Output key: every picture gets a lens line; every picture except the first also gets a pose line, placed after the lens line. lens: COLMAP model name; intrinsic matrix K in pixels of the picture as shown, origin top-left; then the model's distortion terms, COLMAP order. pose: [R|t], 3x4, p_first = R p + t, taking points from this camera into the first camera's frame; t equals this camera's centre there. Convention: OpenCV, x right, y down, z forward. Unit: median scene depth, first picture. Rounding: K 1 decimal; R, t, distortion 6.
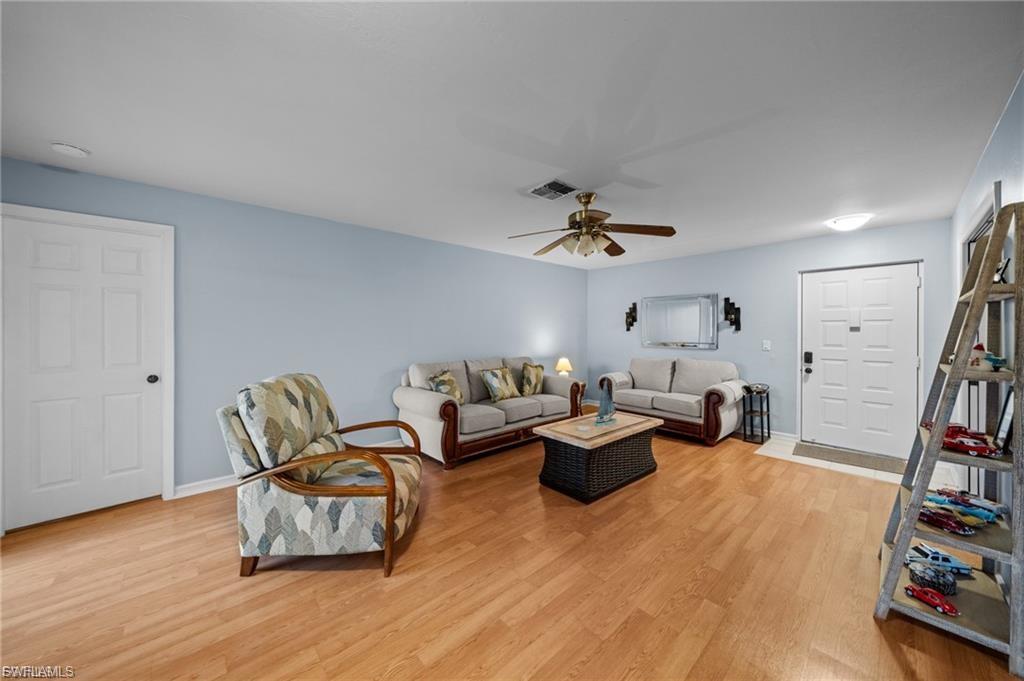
lens RADIAL K [[352.7, 0, 505.0], [0, 352.7, 333.8], [0, 0, 1]] dist [0.000258, 0.000001]
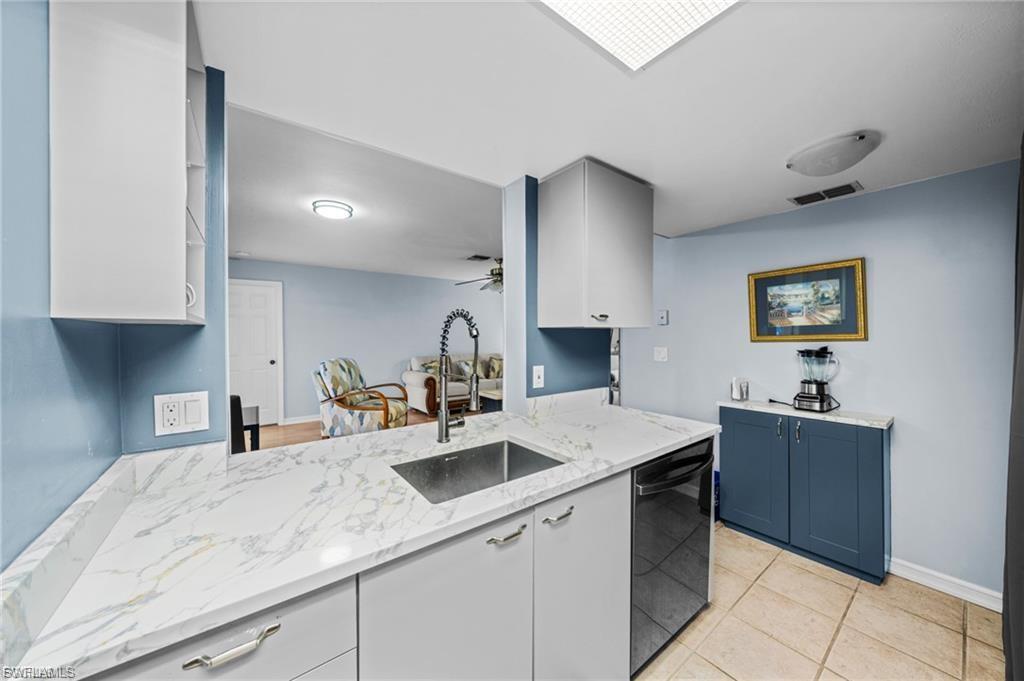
lens RADIAL K [[352.7, 0, 512.1], [0, 352.7, 336.6], [0, 0, 1]] dist [0.000258, 0.000001]
pose [[0.996145, -0.007106, -0.087437, 0.588077], [0.006918, 0.999973, -0.002456, 0.004030], [0.087452, 0.001842, 0.996167, -1.008256]]
